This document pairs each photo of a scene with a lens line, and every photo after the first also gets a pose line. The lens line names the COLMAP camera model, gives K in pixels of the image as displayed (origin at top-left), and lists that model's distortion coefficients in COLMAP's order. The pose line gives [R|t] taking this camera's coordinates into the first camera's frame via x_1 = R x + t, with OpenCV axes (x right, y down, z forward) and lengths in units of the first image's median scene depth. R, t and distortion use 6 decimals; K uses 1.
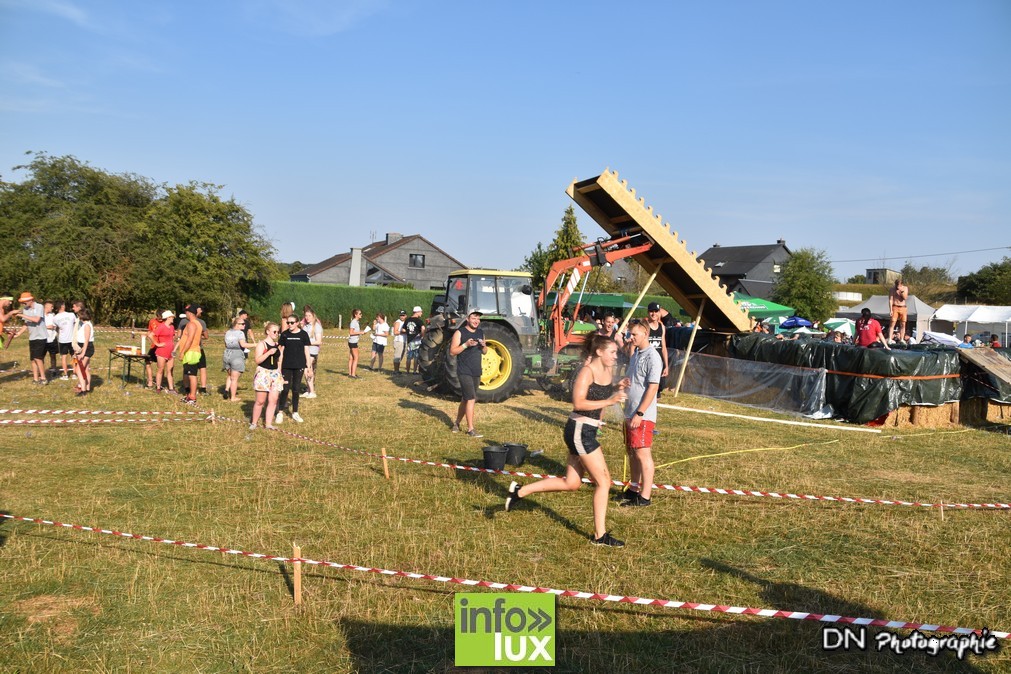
lens RADIAL K [[812.8, 0, 503.9], [0, 812.8, 338.9], [0, 0, 1]] dist [-0.165790, 0.128630]
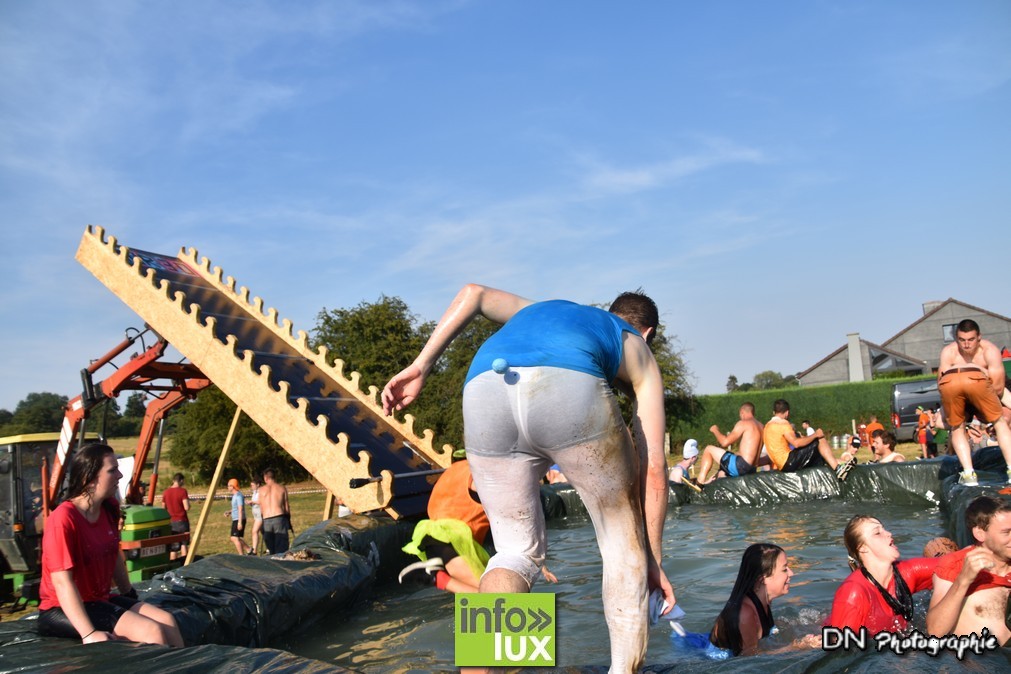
lens RADIAL K [[812.8, 0, 513.3], [0, 812.8, 330.8], [0, 0, 1]] dist [-0.165790, 0.128630]
pose [[0.639798, -0.197293, -0.742788, 0.168667], [0.090529, 0.979106, -0.182086, -0.002695], [0.763193, 0.049254, 0.644291, 0.216746]]
